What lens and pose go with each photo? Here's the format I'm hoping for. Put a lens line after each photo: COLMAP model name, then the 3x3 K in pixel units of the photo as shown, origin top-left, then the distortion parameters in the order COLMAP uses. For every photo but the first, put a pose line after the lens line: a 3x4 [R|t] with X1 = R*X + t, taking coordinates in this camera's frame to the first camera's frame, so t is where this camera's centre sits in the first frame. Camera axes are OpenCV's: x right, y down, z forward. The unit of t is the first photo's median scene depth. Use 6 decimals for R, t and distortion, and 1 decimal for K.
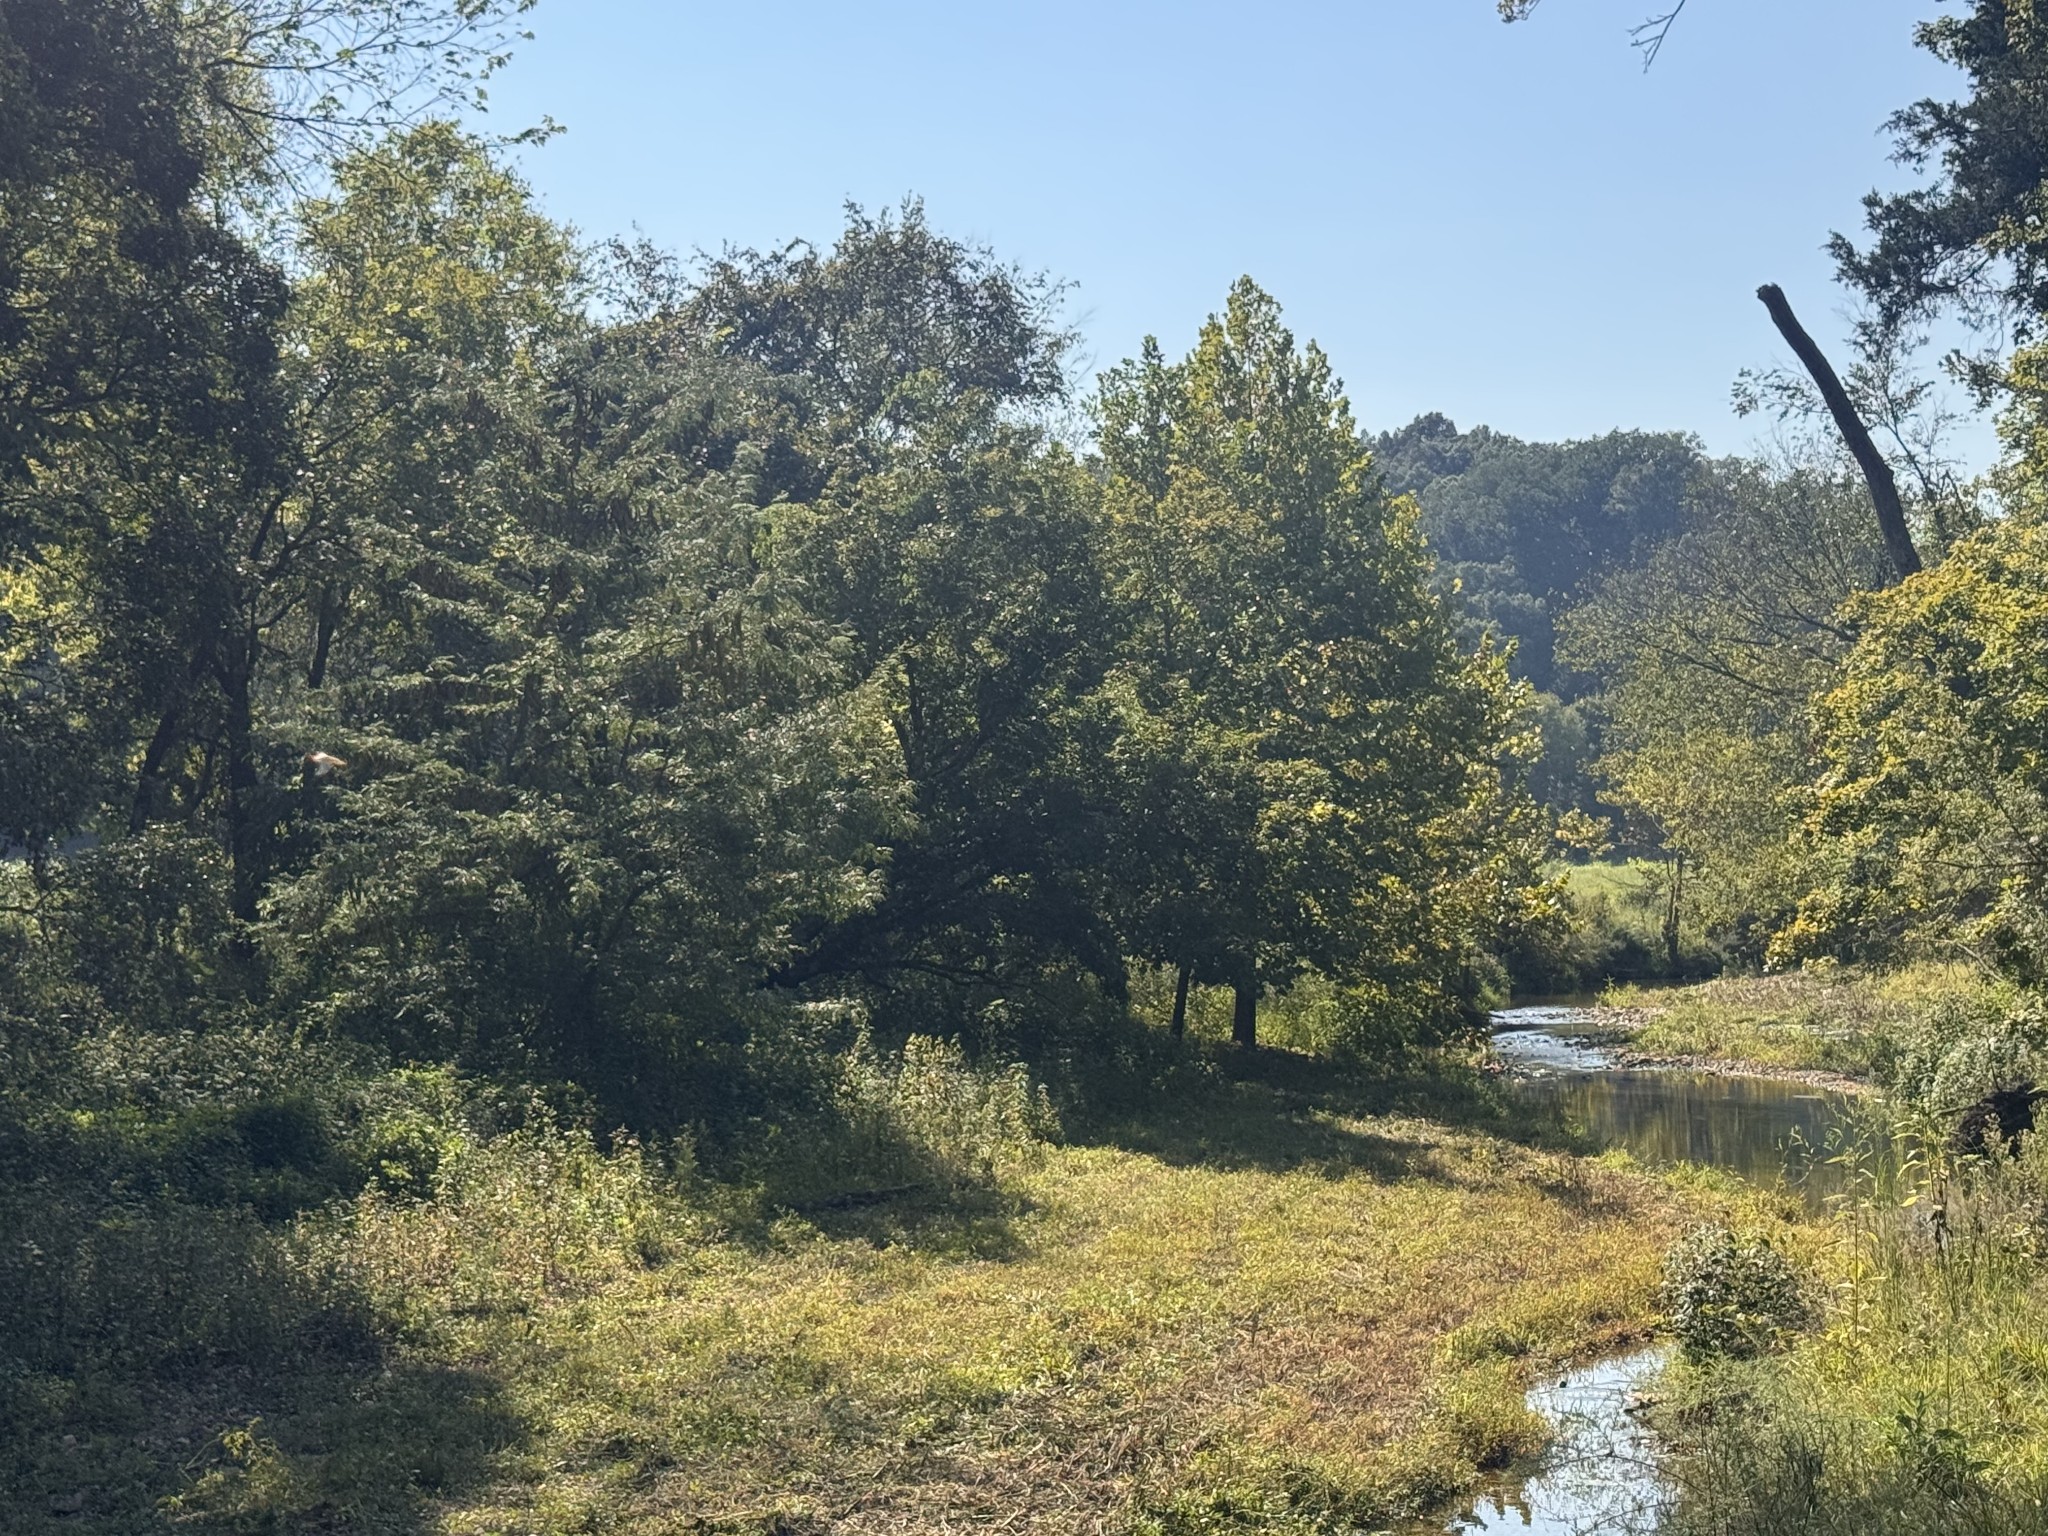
lens RADIAL K [[3623.5, 0, 1024.0], [0, 3623.5, 768.0], [0, 0, 1]] dist [0.138876, -0.115457]
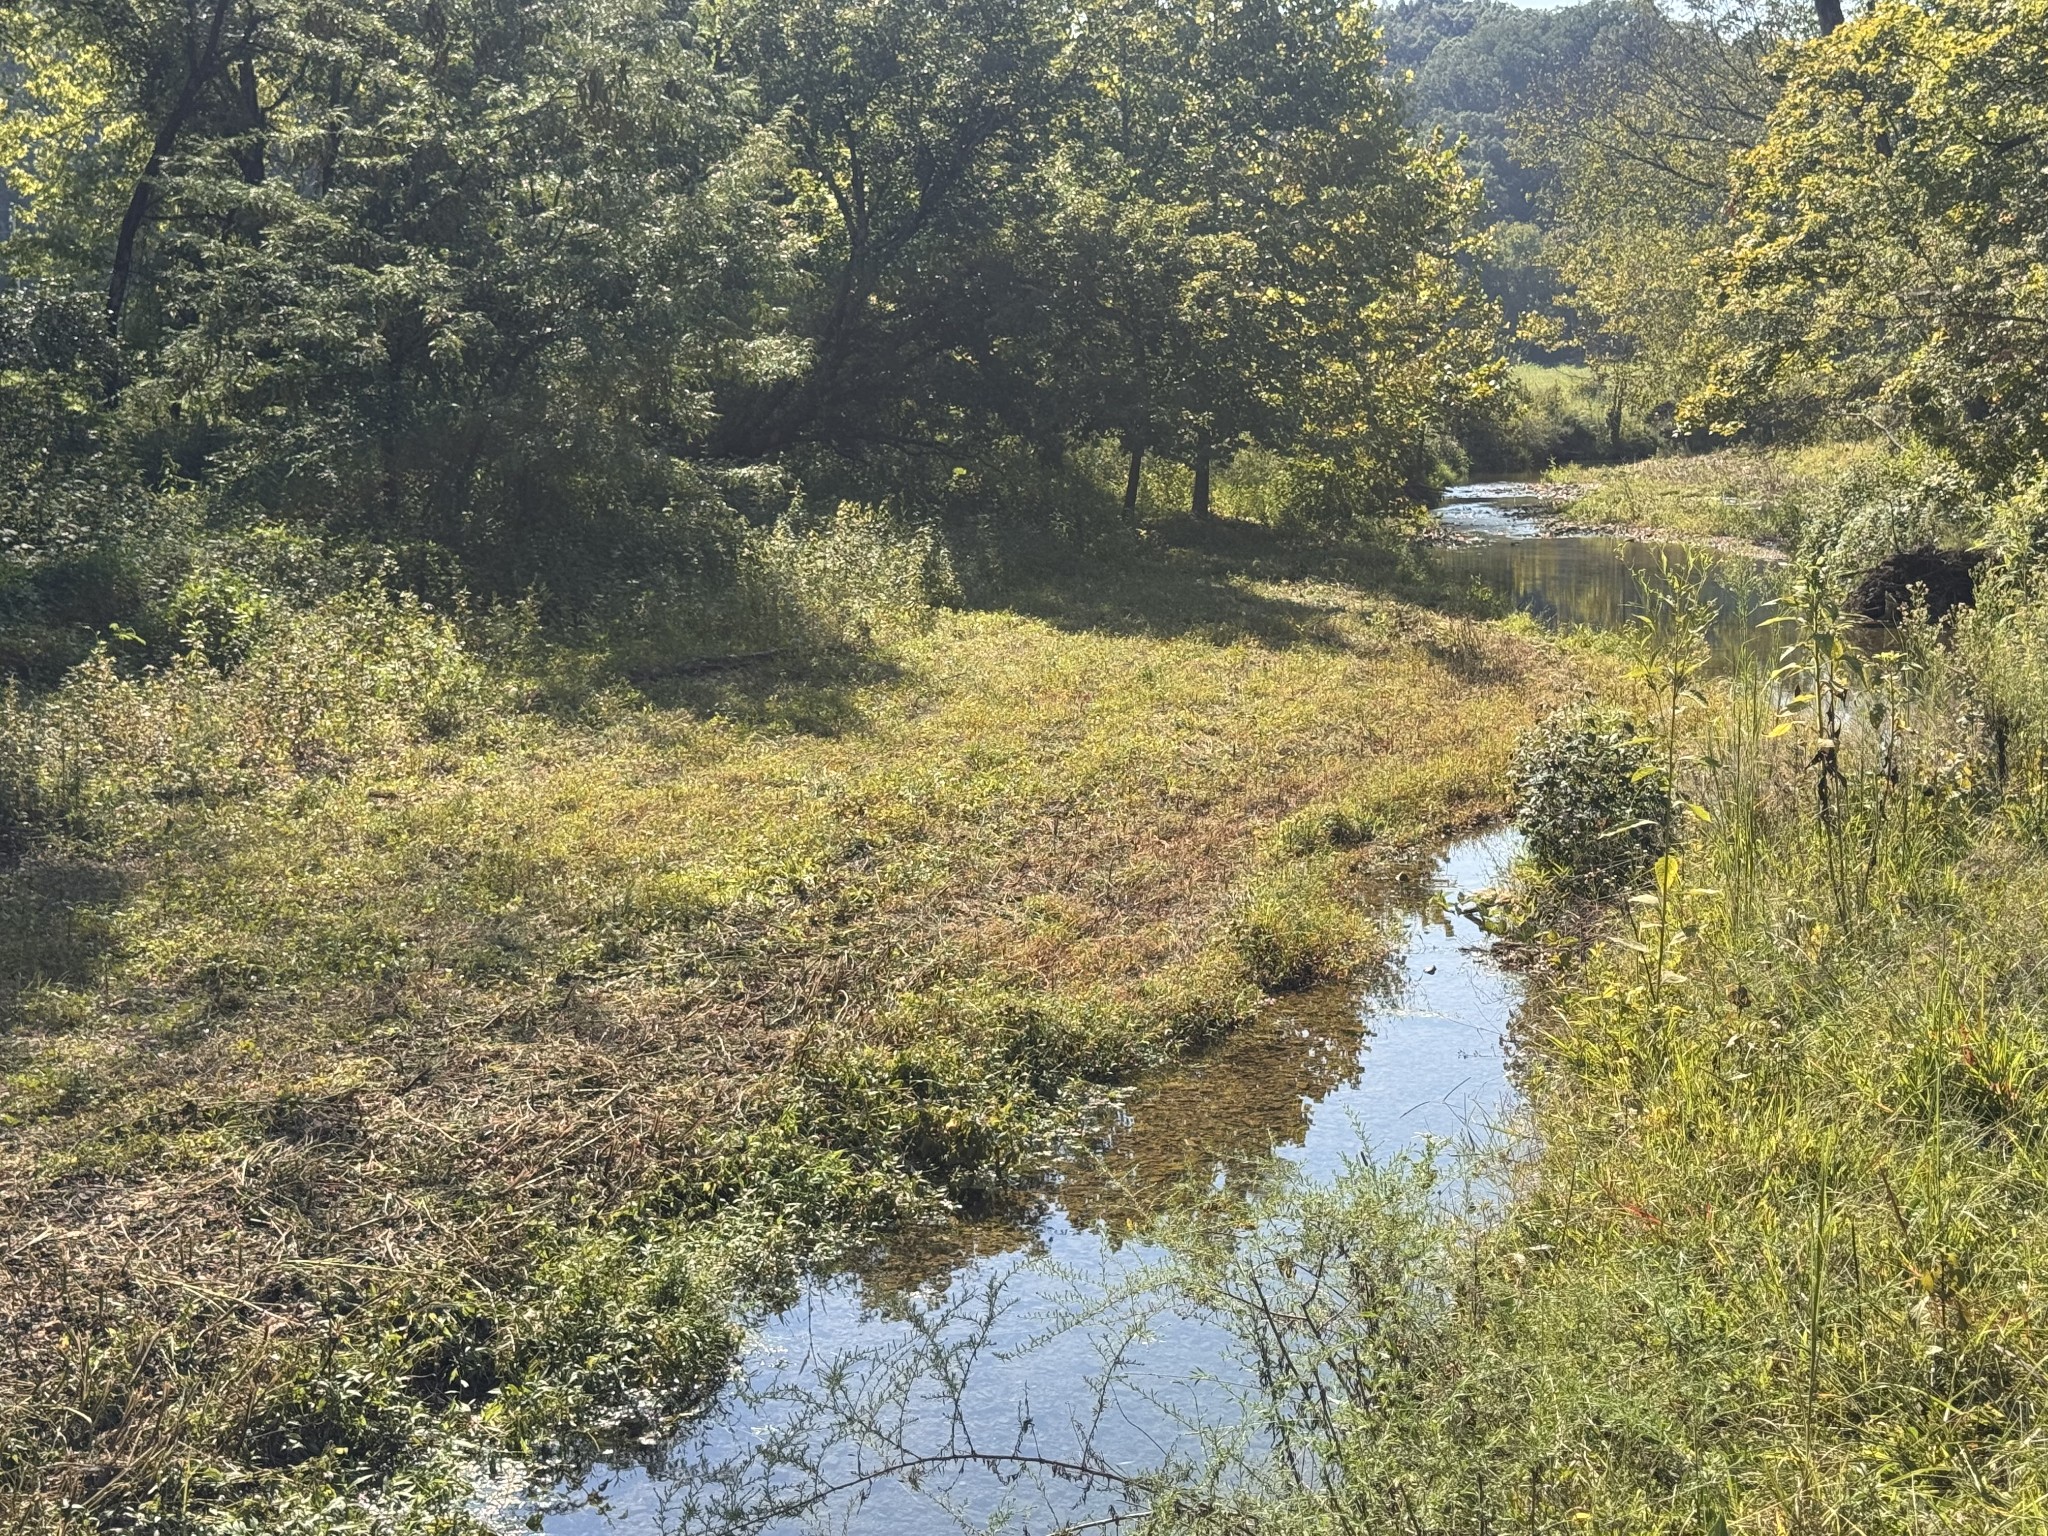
lens RADIAL K [[2894.3, 0, 1022.2], [0, 2894.3, 774.2], [0, 0, 1]] dist [0.185874, -0.370378]
pose [[0.999617, 0.006090, -0.027005, 0.043871], [-0.001613, 0.986661, 0.162778, 0.015832], [0.027636, -0.162672, 0.986293, 0.174655]]
